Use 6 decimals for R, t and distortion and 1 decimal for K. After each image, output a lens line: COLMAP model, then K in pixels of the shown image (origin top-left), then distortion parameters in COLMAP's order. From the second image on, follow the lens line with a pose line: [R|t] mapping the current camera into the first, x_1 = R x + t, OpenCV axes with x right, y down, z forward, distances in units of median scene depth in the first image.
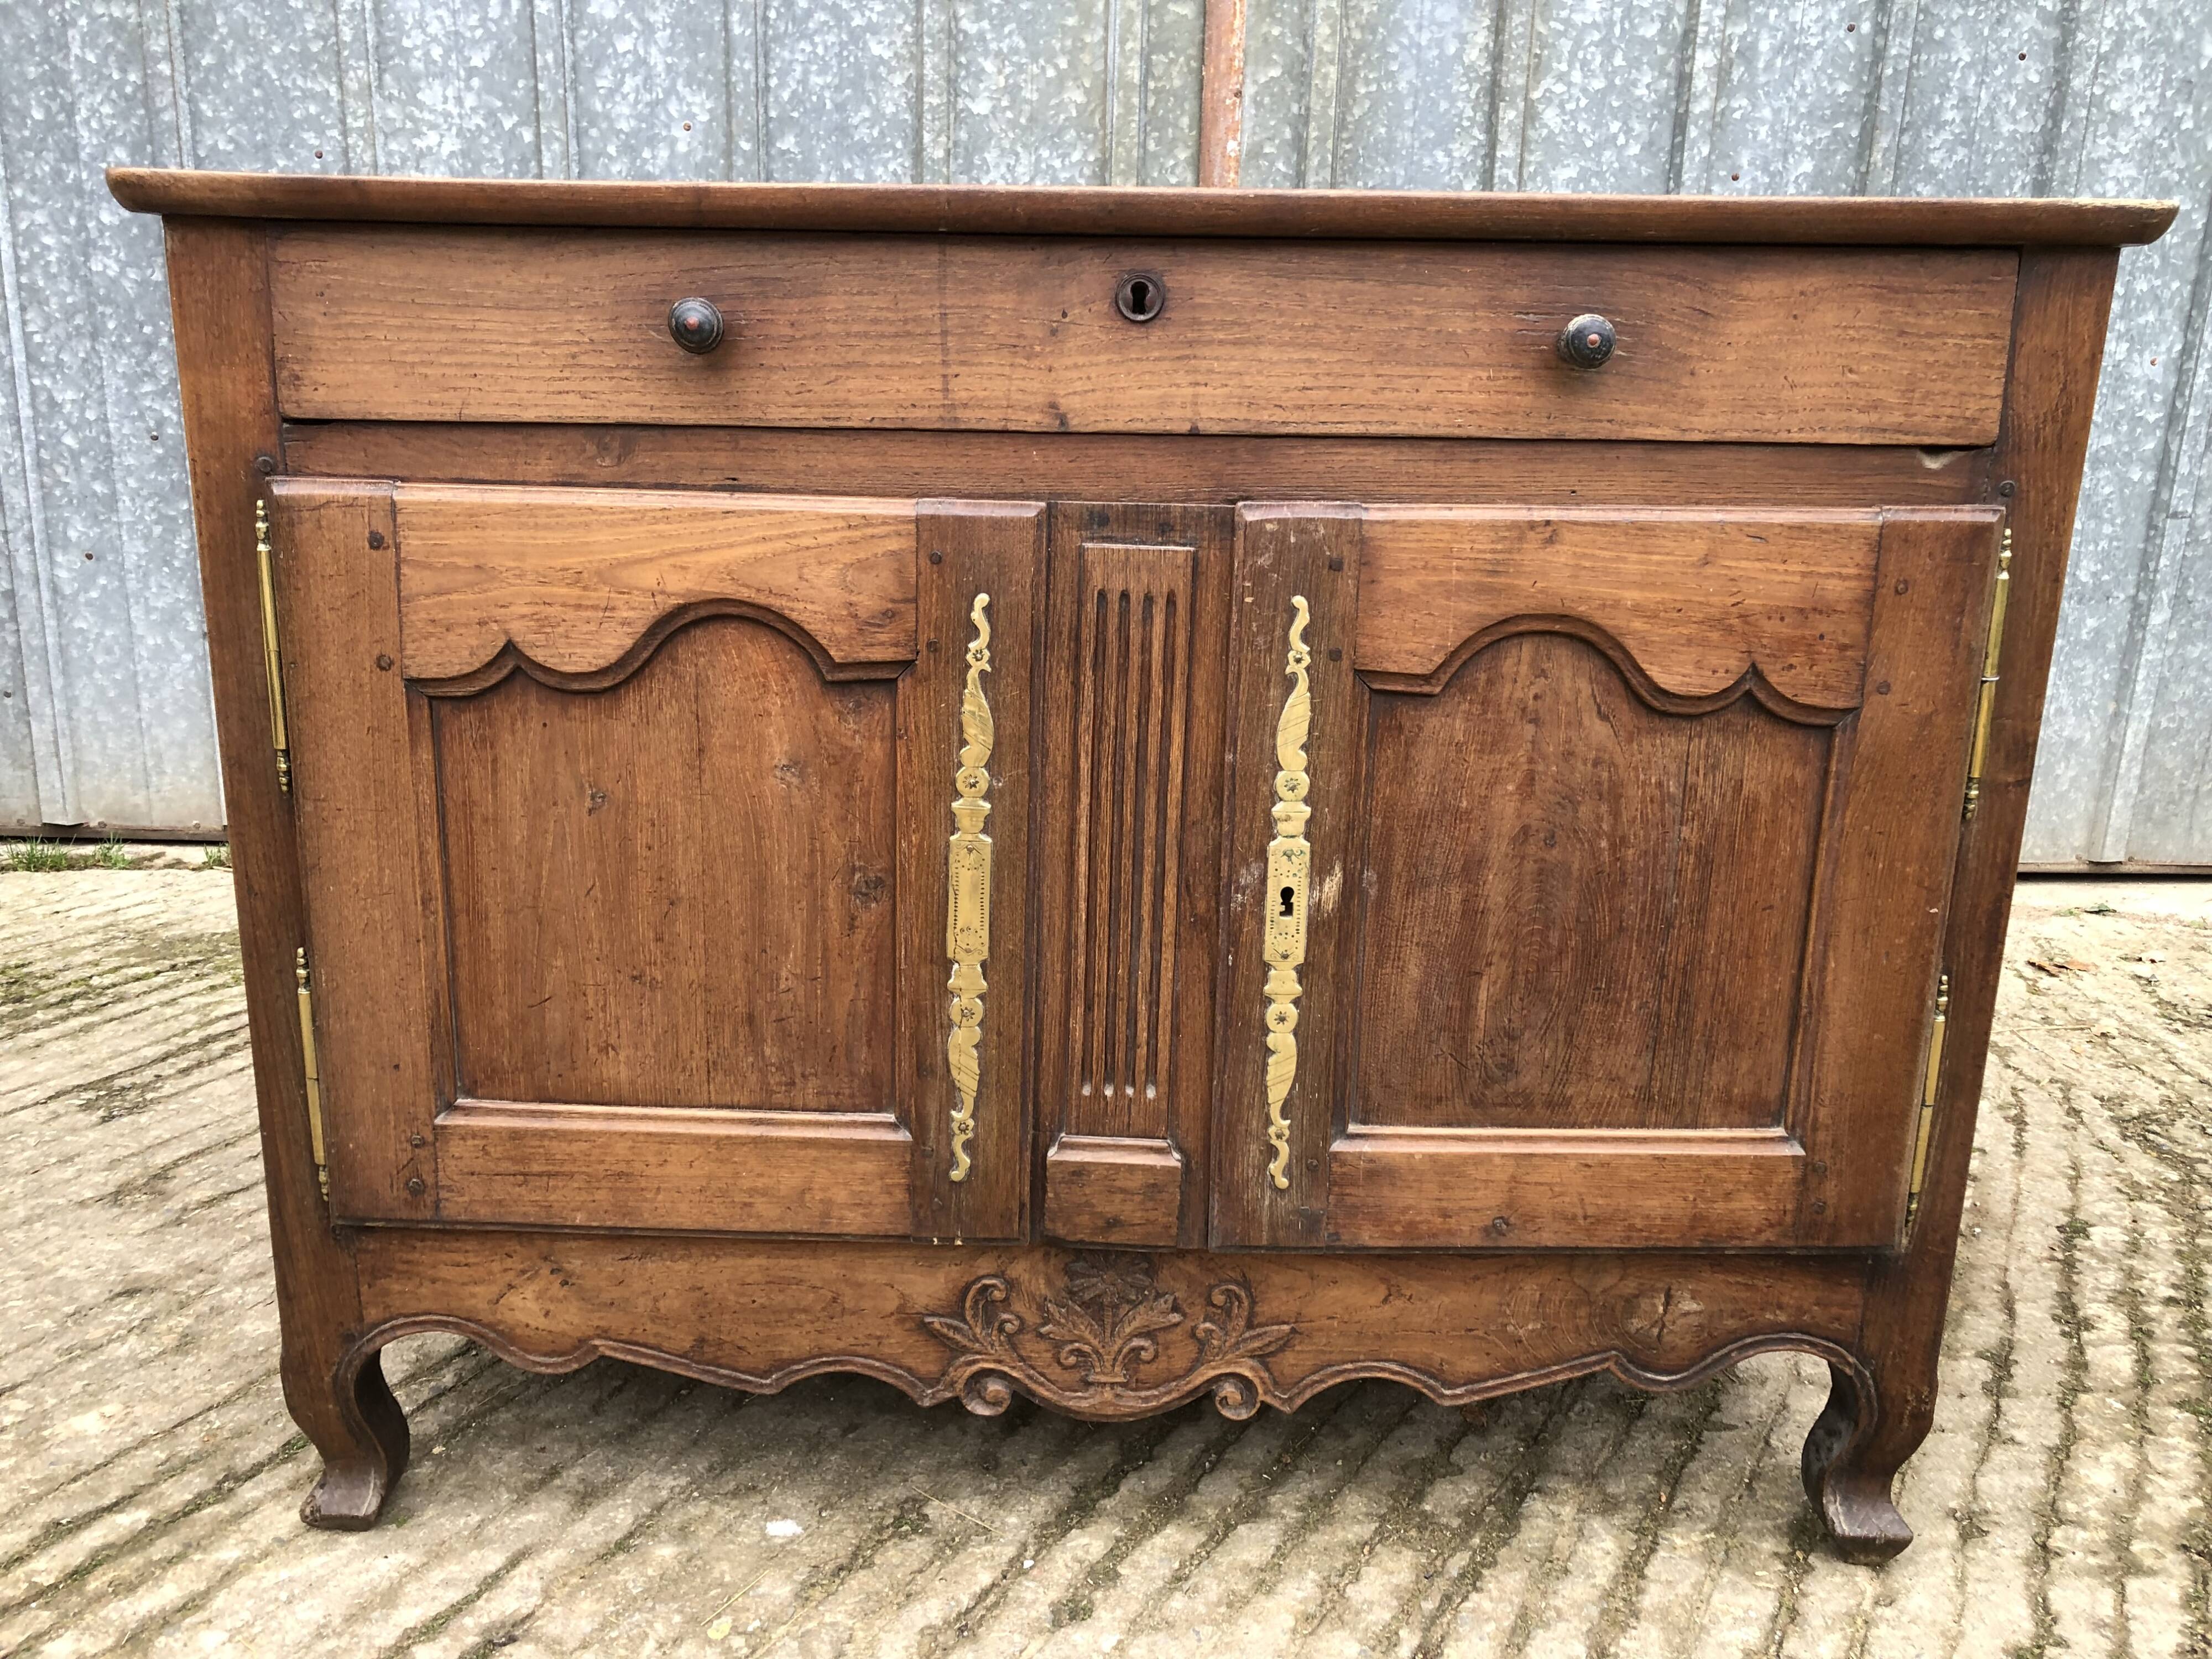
lens RADIAL K [[1810.1, 0, 1112.6], [0, 1810.1, 818.7], [0, 0, 1]] dist [0.025952, -0.017406]
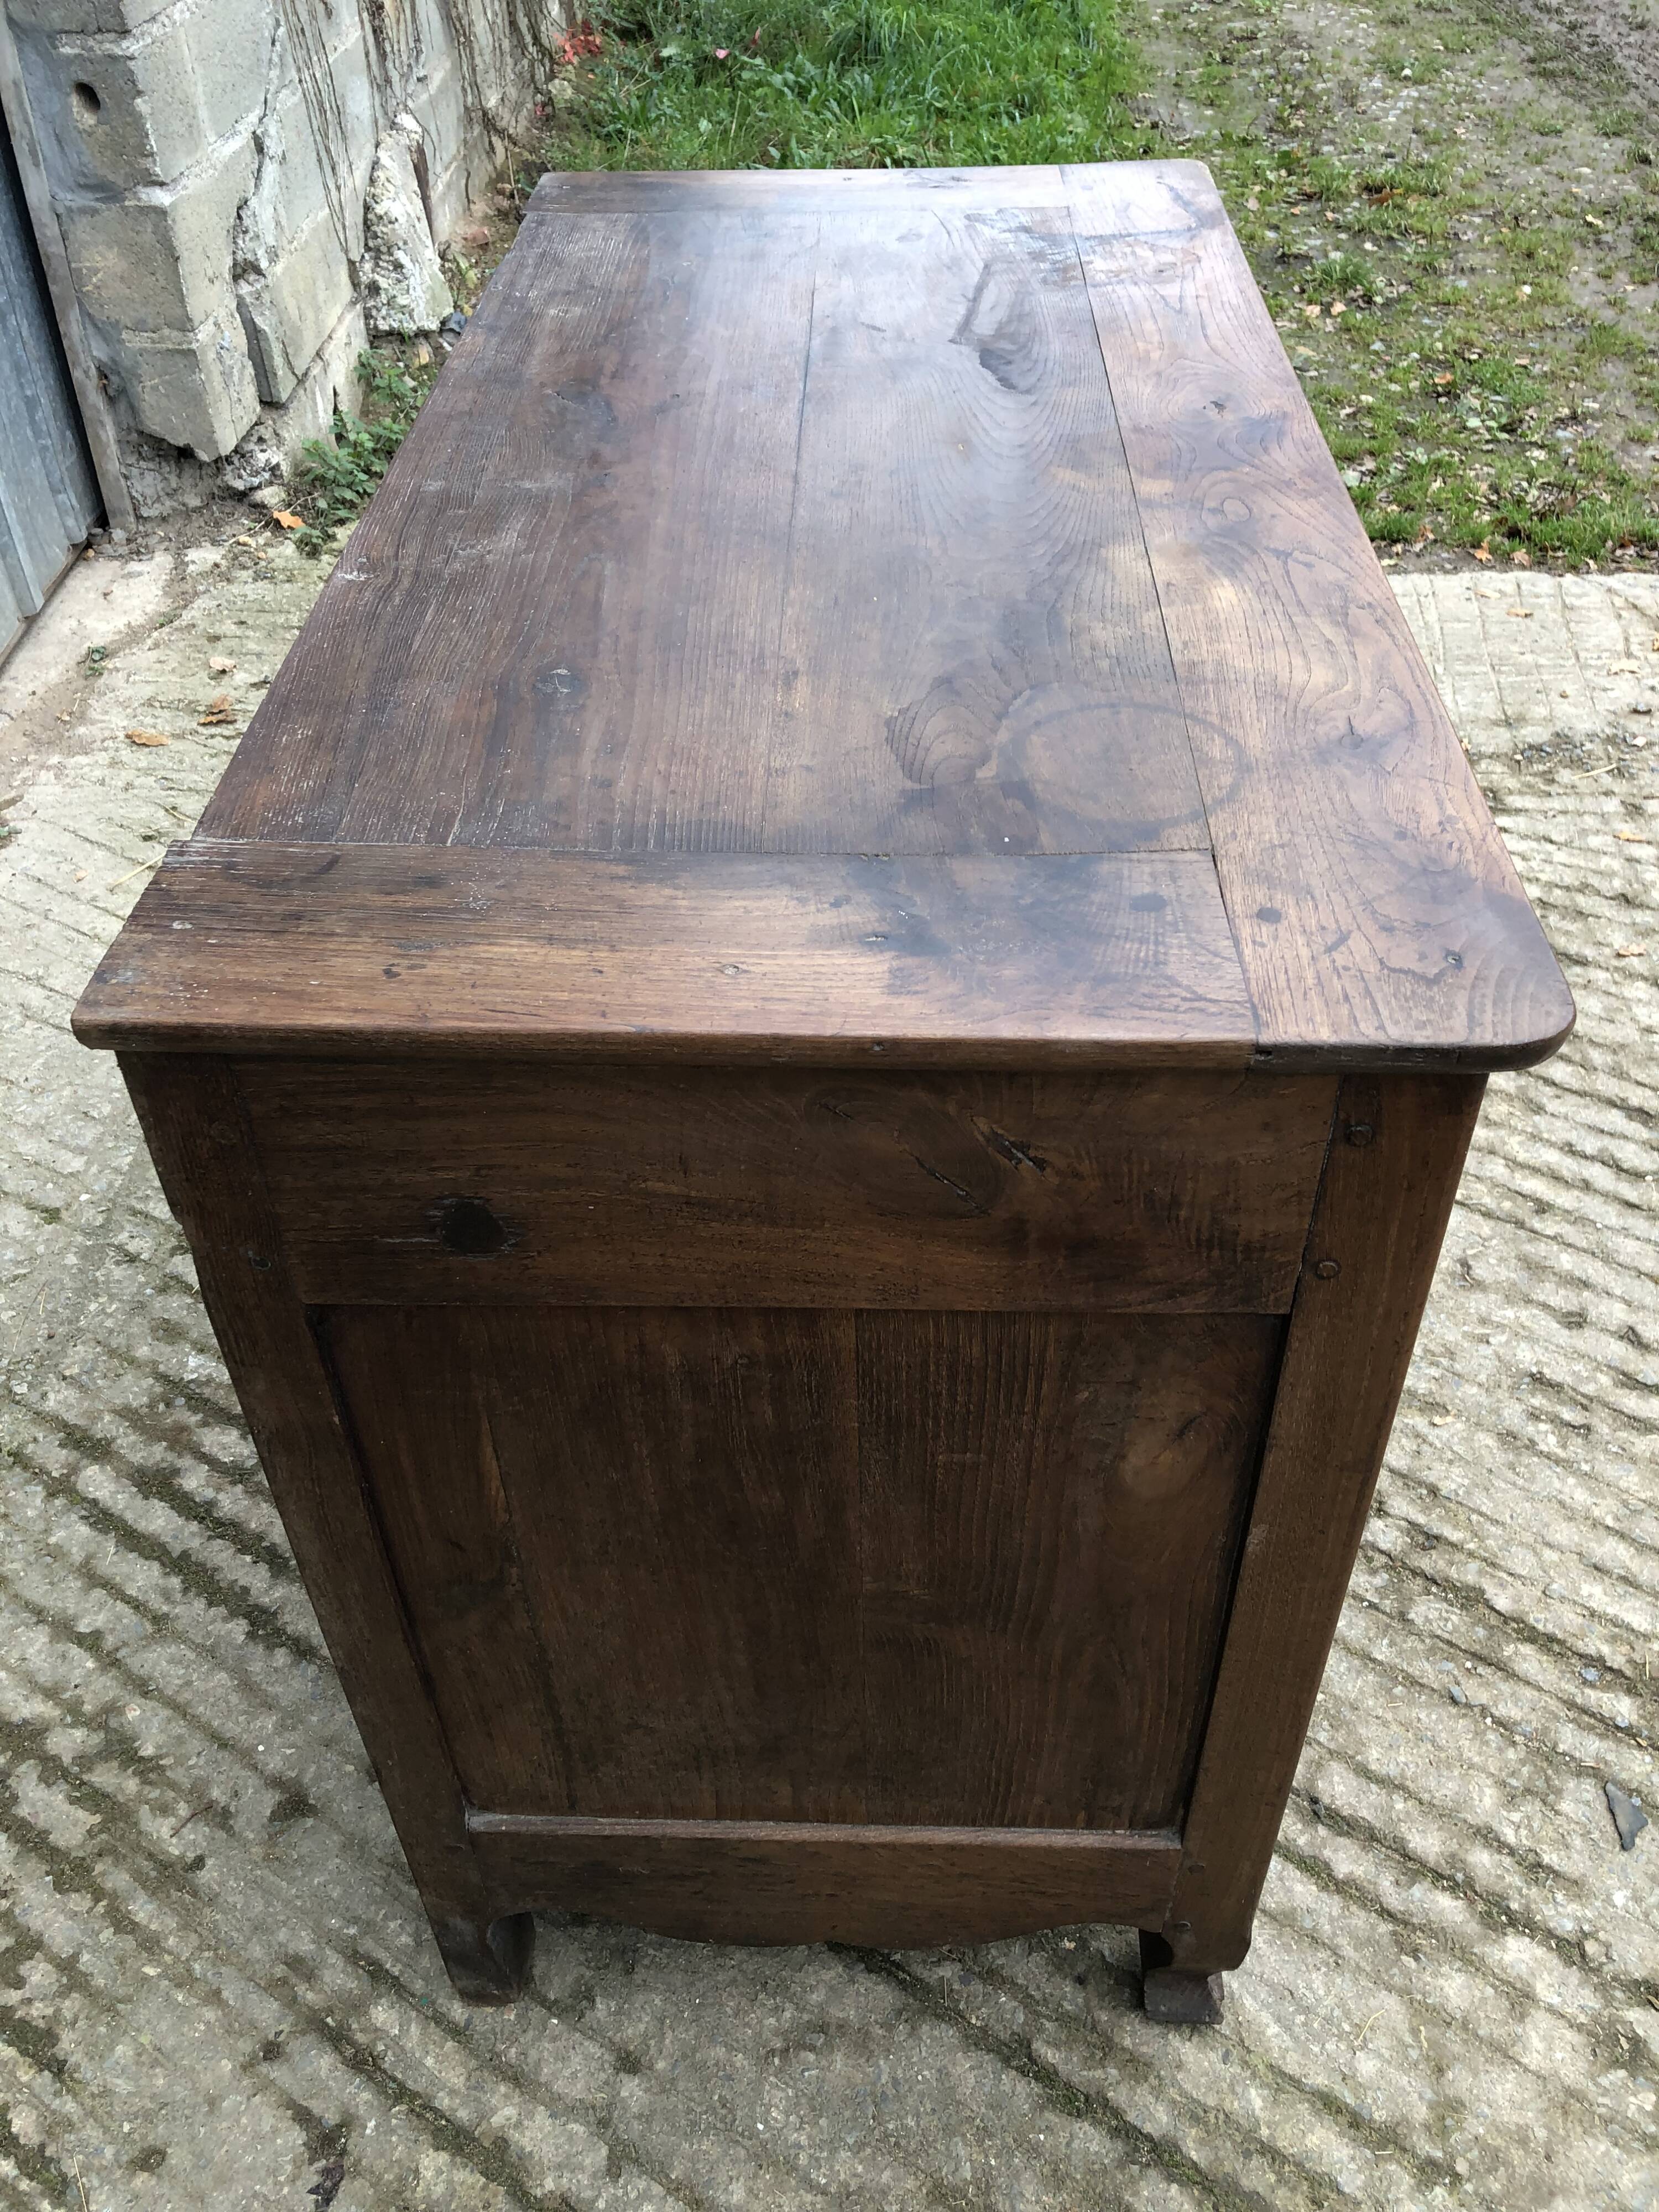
lens RADIAL K [[1810.1, 0, 824.7], [0, 1810.1, 1120.8], [0, 0, 1]] dist [0.025952, -0.017406]
pose [[0.039969, -0.676979, 0.734916, -0.889362], [0.292423, 0.711227, 0.639253, -0.691980], [-0.955453, 0.189356, 0.226392, 0.931388]]
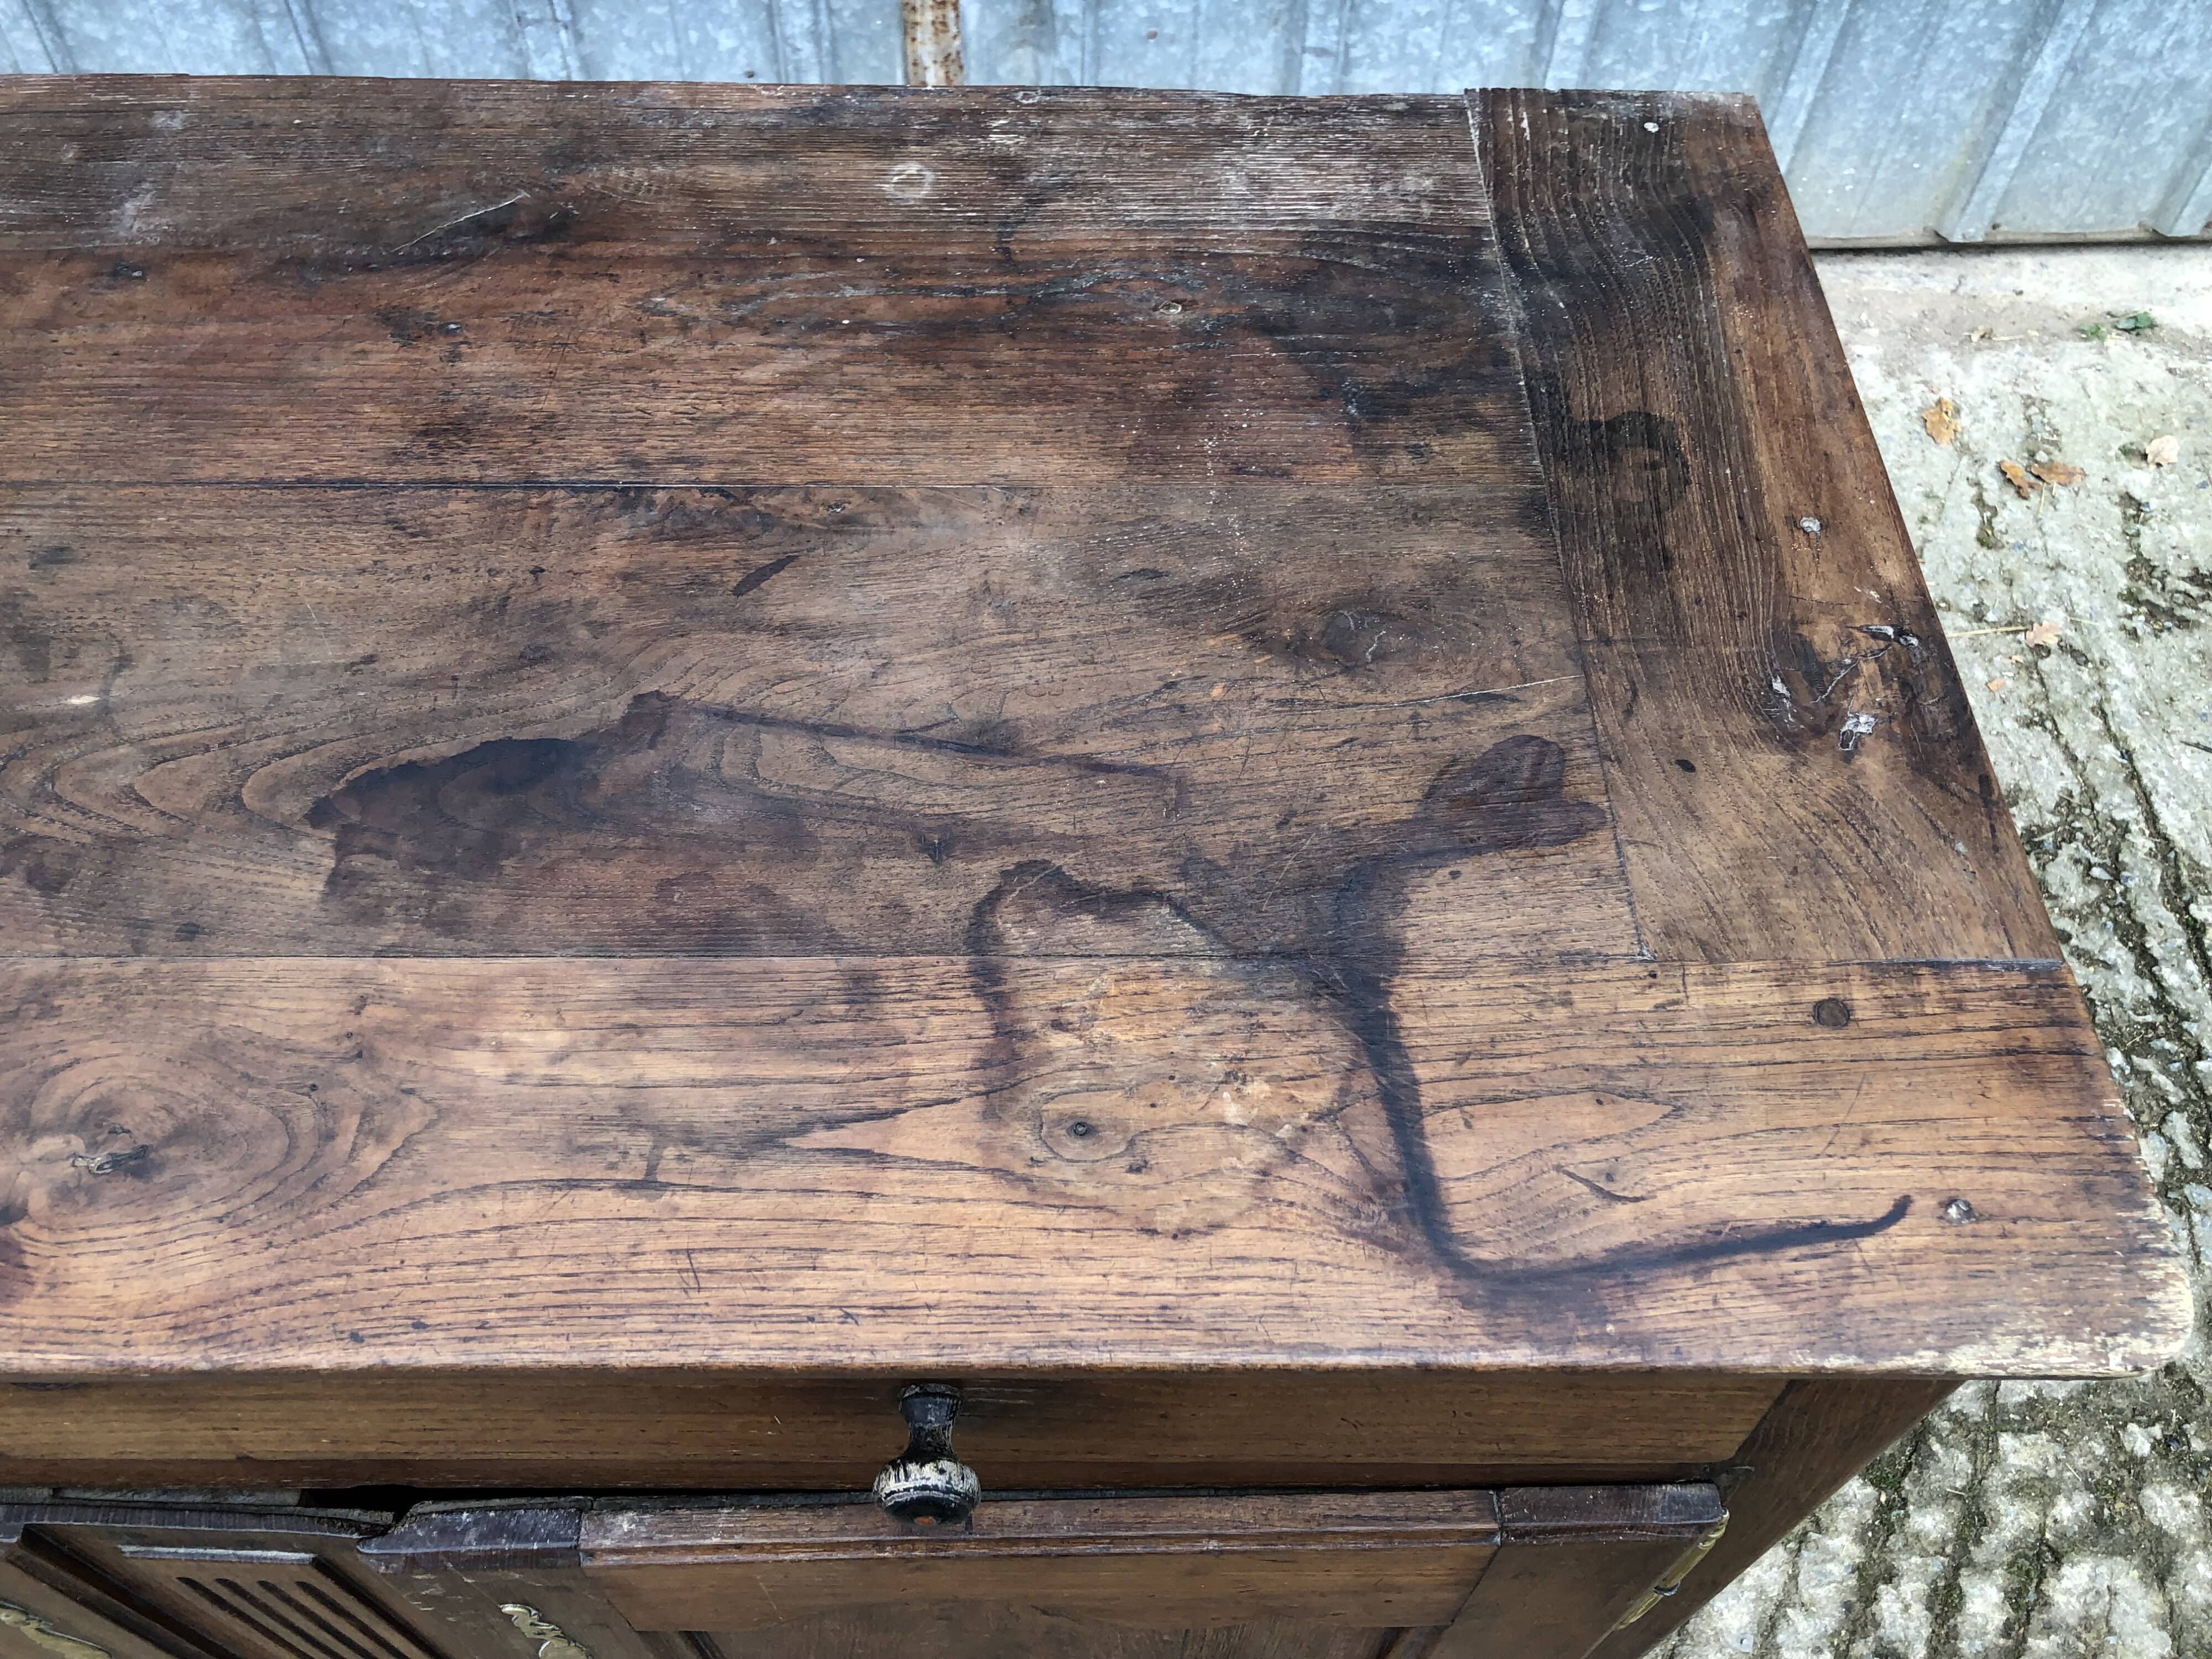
lens RADIAL K [[1810.1, 0, 1127.6], [0, 1810.1, 825.8], [0, 0, 1]] dist [0.025952, -0.017406]
pose [[0.999997, -0.000922, -0.002172, 0.269921], [0.002089, 0.773800, 0.633427, -0.615531], [0.001096, -0.633429, 0.773800, 0.615169]]
